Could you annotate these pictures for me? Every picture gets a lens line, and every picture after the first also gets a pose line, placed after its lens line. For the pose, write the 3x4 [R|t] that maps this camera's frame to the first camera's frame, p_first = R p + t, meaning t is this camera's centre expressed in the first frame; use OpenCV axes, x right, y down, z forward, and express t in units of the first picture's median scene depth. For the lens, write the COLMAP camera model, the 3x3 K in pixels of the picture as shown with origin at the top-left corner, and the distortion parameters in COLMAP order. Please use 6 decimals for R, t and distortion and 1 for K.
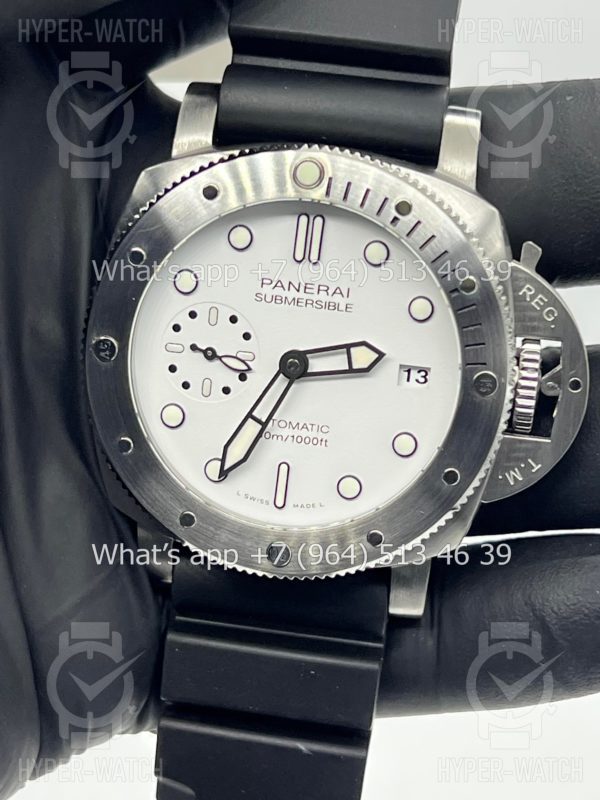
lens RADIAL K [[1824.5, 0, 298.8], [0, 1824.5, 399.0], [0, 0, 1]] dist [0.235617, 0.000000]
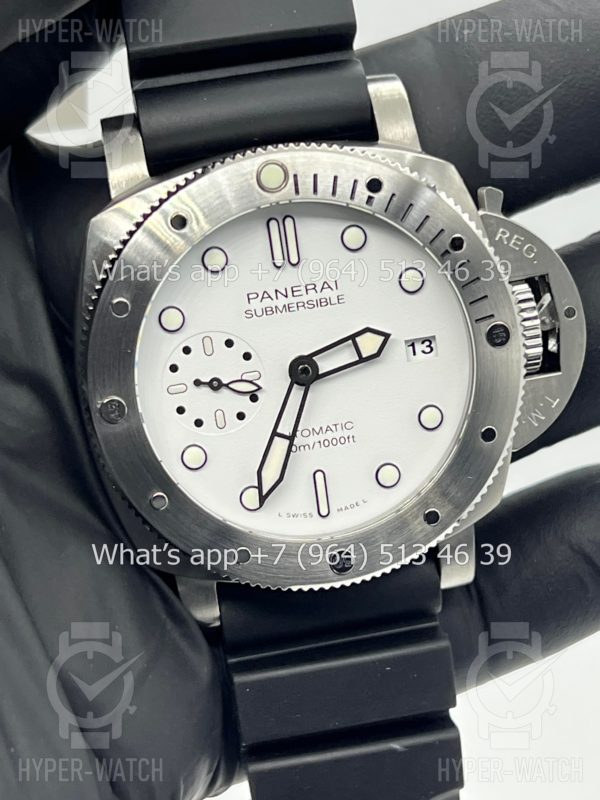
lens RADIAL K [[1824.5, 0, 298.0], [0, 1824.5, 400.7], [0, 0, 1]] dist [0.235617, 0.000000]
pose [[0.938026, -0.280427, 0.203635, -0.207101], [0.280143, 0.959463, 0.030829, -0.034095], [-0.204025, 0.028129, 0.978561, 0.048177]]
